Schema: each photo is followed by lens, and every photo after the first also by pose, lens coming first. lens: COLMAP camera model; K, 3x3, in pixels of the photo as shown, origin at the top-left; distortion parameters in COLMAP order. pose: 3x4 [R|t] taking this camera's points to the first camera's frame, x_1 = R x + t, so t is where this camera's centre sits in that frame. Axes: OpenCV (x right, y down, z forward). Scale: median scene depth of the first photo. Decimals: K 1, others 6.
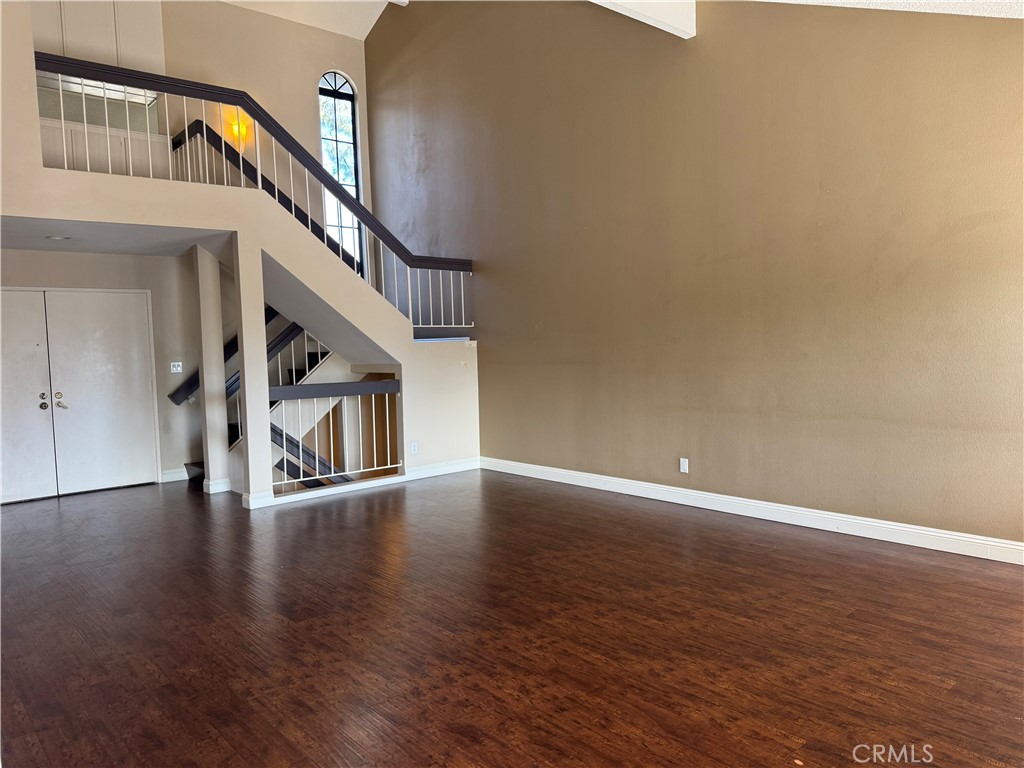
lens RADIAL K [[724.5, 0, 519.2], [0, 724.5, 384.0], [0, 0, 1]] dist [0.052244, -0.068361]
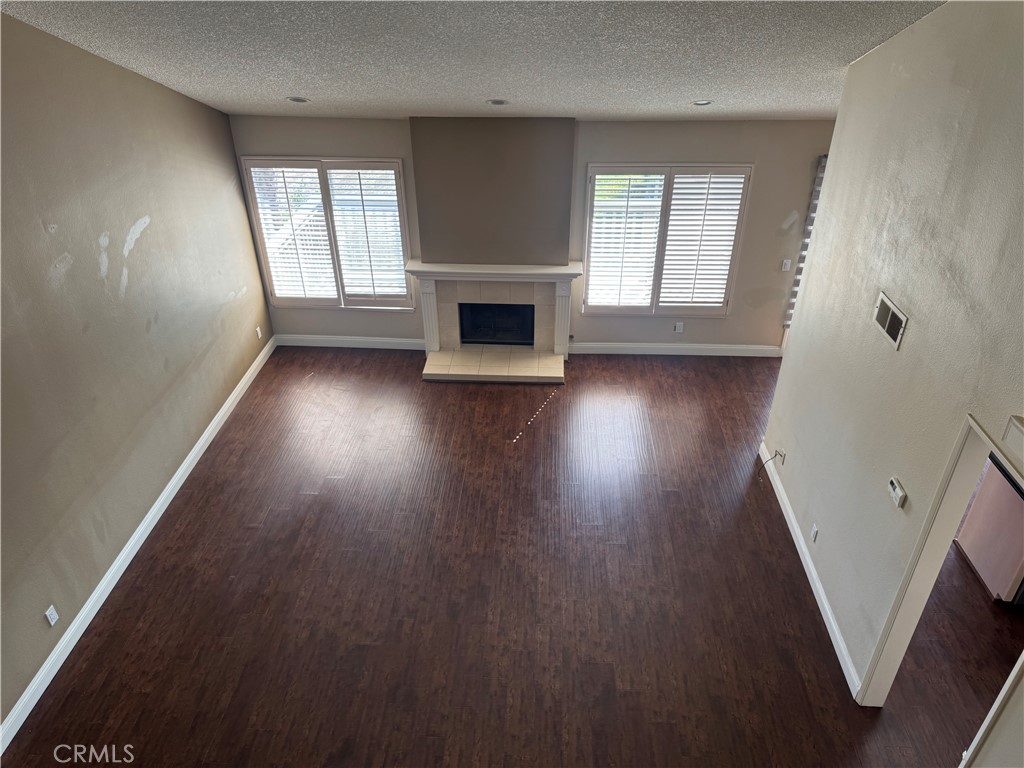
lens RADIAL K [[724.5, 0, 516.9], [0, 724.5, 387.7], [0, 0, 1]] dist [0.052244, -0.068361]
pose [[-0.716254, -0.343283, 0.607567, -0.791591], [0.070252, 0.830745, 0.552202, -0.755300], [-0.694295, 0.438200, -0.570908, 1.645845]]
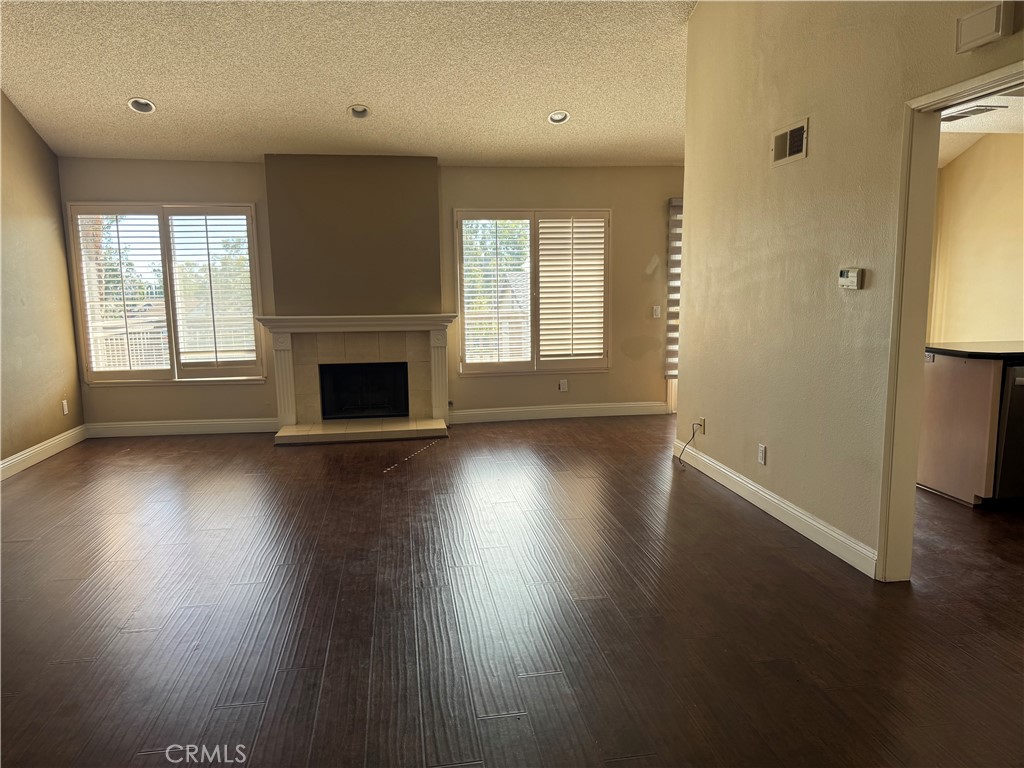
lens RADIAL K [[724.5, 0, 518.8], [0, 724.5, 388.9], [0, 0, 1]] dist [0.052244, -0.068361]
pose [[-0.848500, -0.024604, 0.528623, -0.727143], [0.078019, 0.982187, 0.170944, -0.048551], [-0.523412, 0.186289, -0.831466, 1.742843]]
